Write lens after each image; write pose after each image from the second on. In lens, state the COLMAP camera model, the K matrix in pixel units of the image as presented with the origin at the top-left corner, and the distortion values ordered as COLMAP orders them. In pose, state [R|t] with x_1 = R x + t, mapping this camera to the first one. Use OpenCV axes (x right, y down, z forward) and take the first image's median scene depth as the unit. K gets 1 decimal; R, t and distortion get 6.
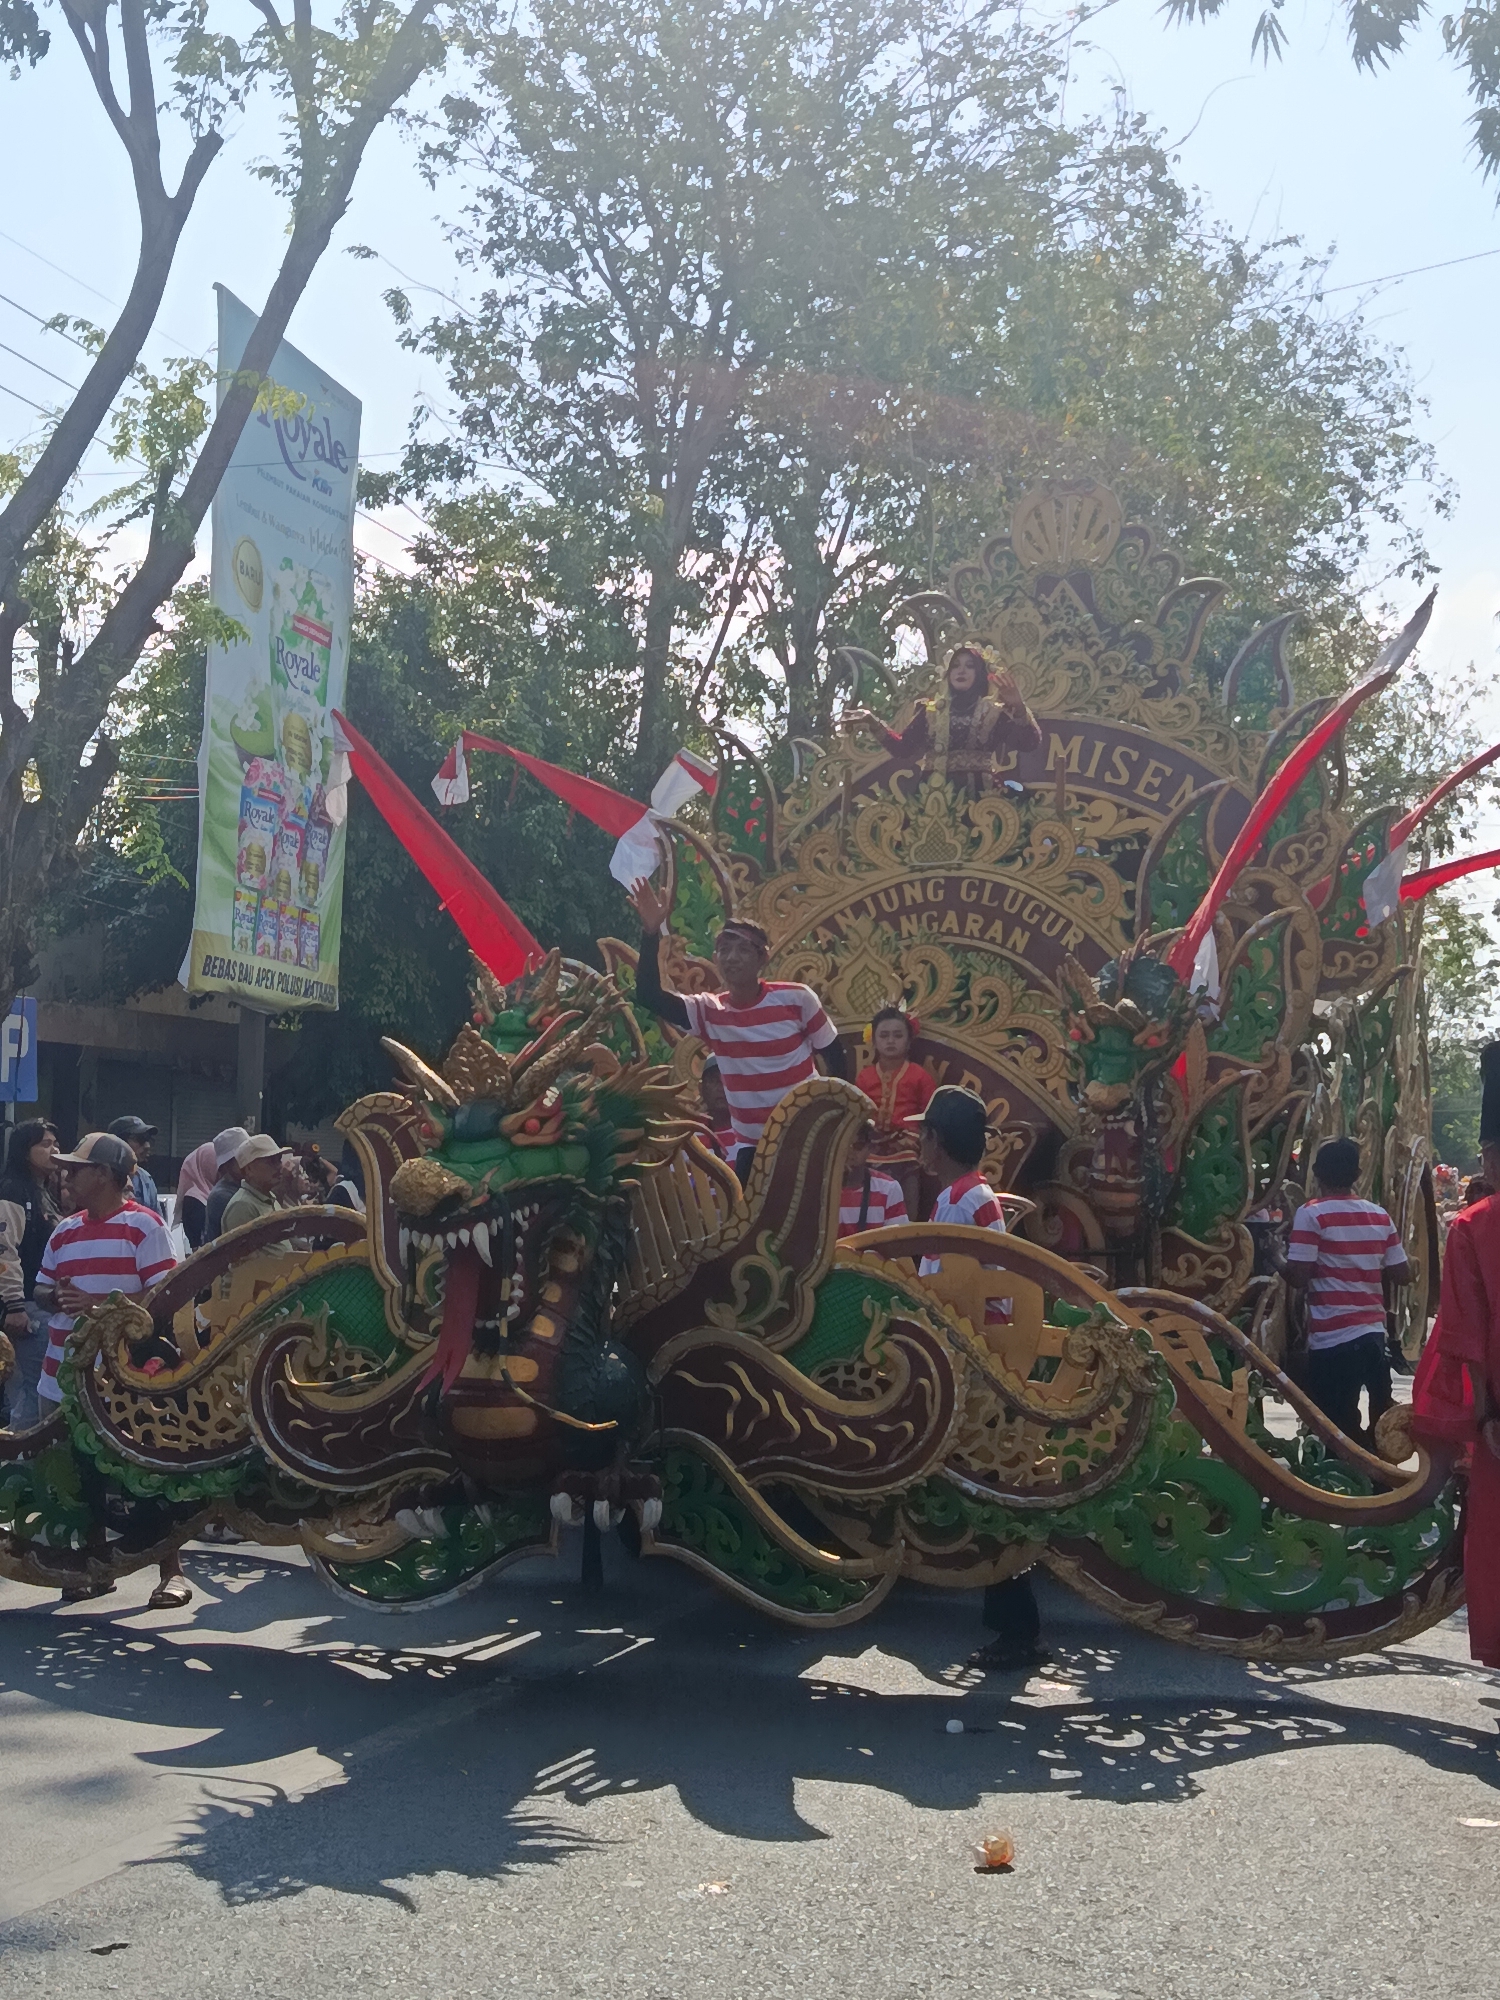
lens RADIAL K [[2673.7, 0, 750.0], [0, 2673.7, 1000.0], [0, 0, 1]] dist [0.166241, -0.602204]
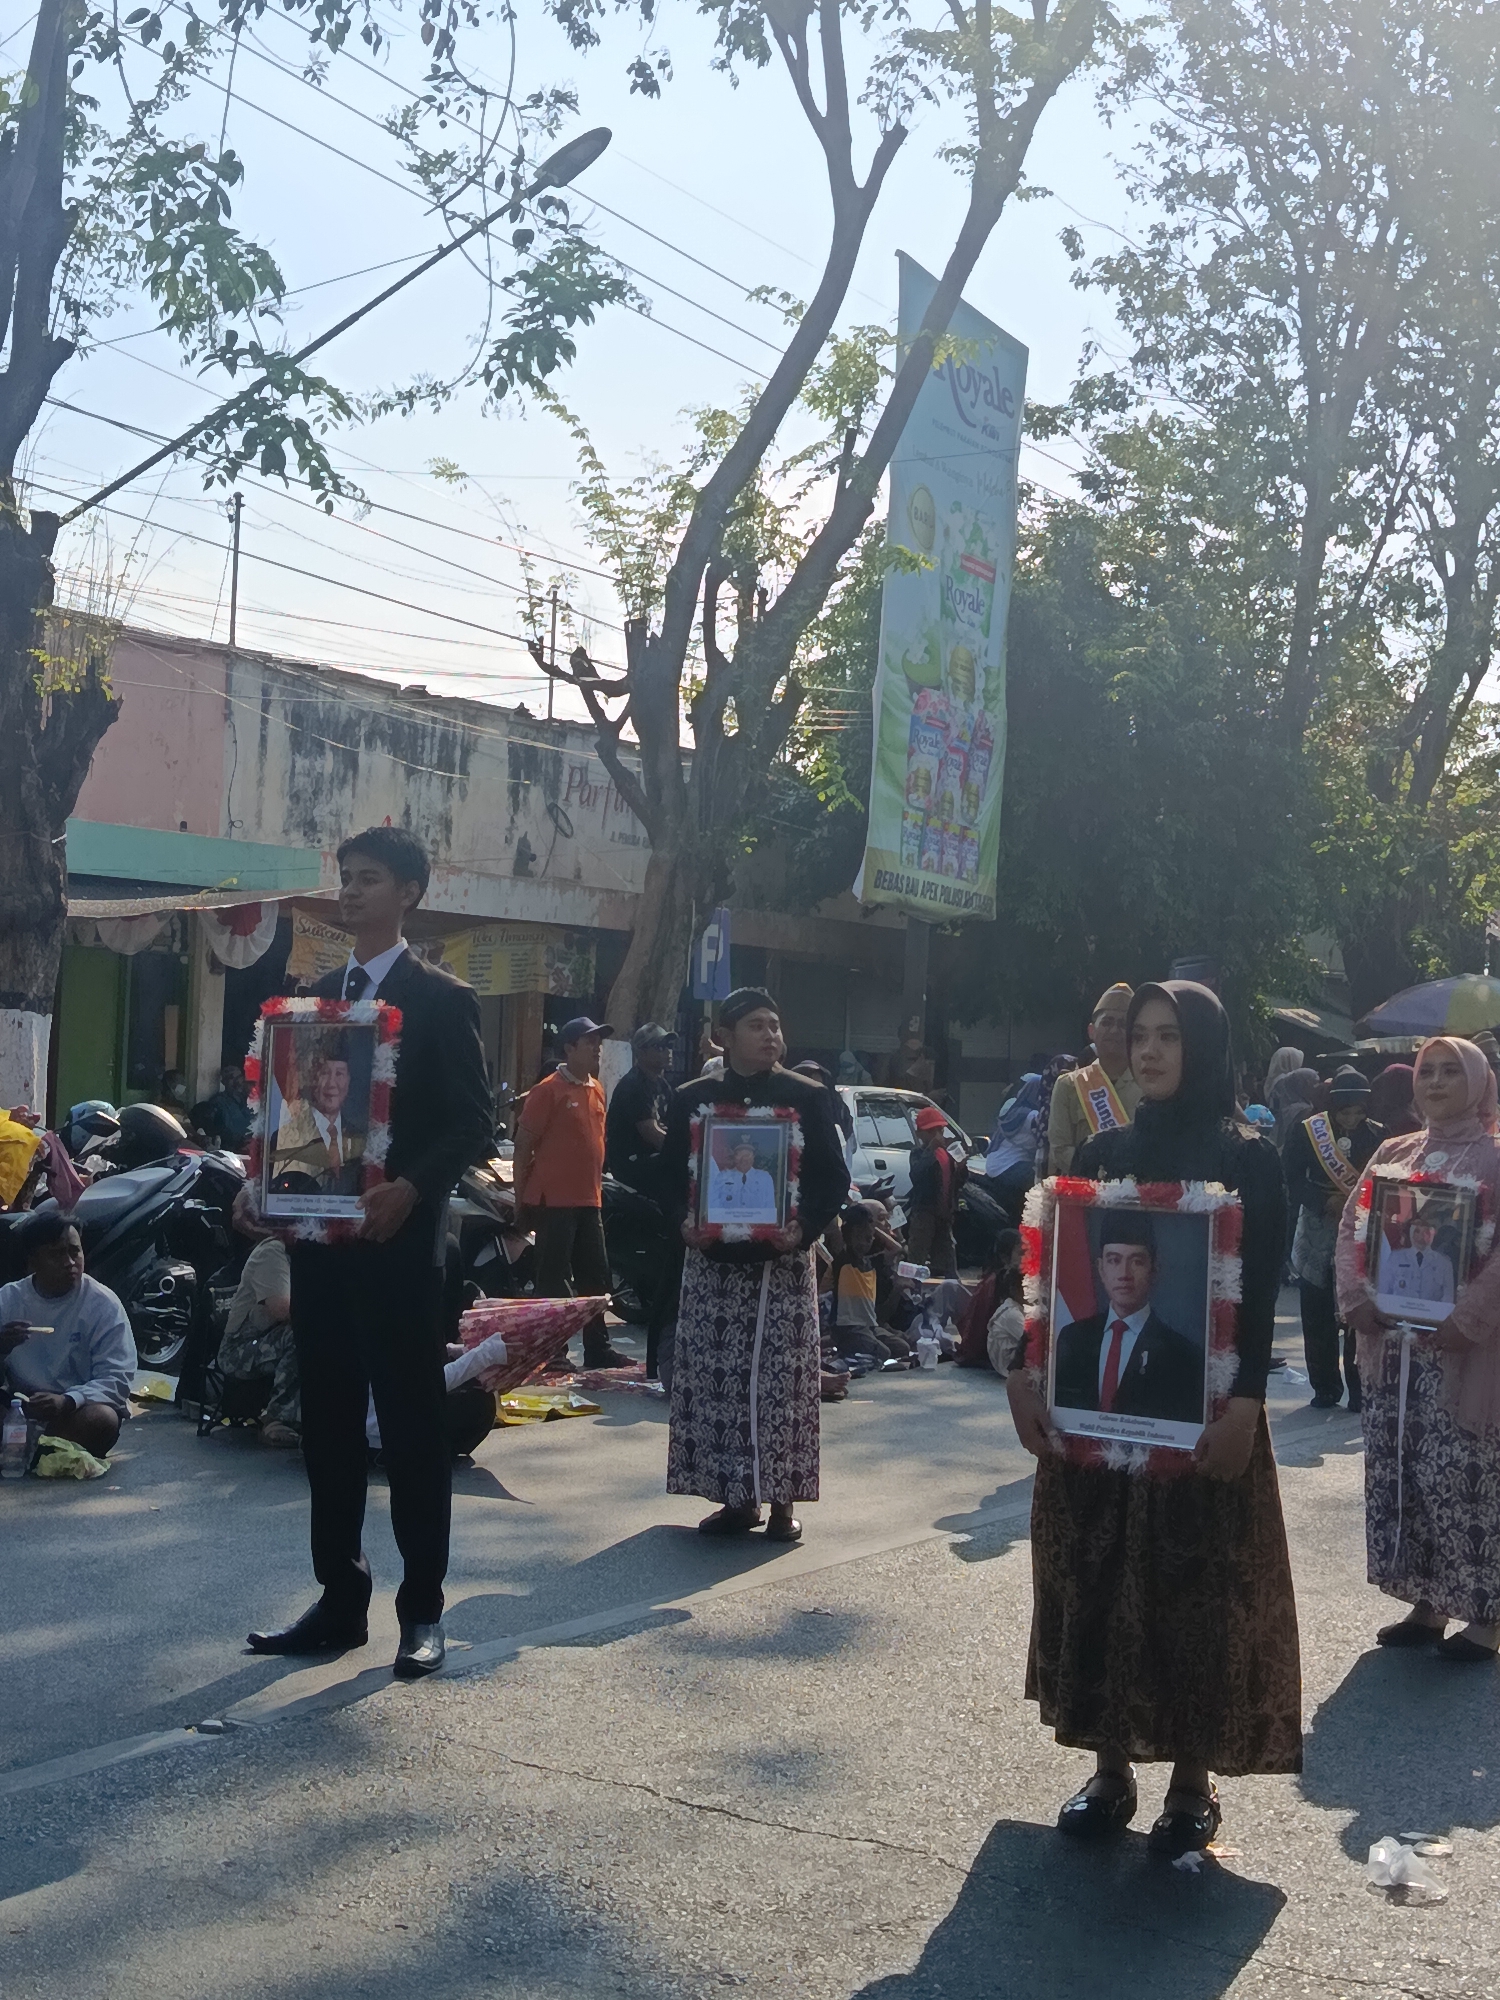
lens RADIAL K [[2748.6, 0, 750.0], [0, 2748.6, 1000.0], [0, 0, 1]] dist [0.176861, -0.613905]
pose [[0.970385, 0.023037, -0.240462, 0.019165], [-0.013250, 0.999020, 0.042238, -0.009745], [0.241199, -0.037801, 0.969739, -0.105608]]
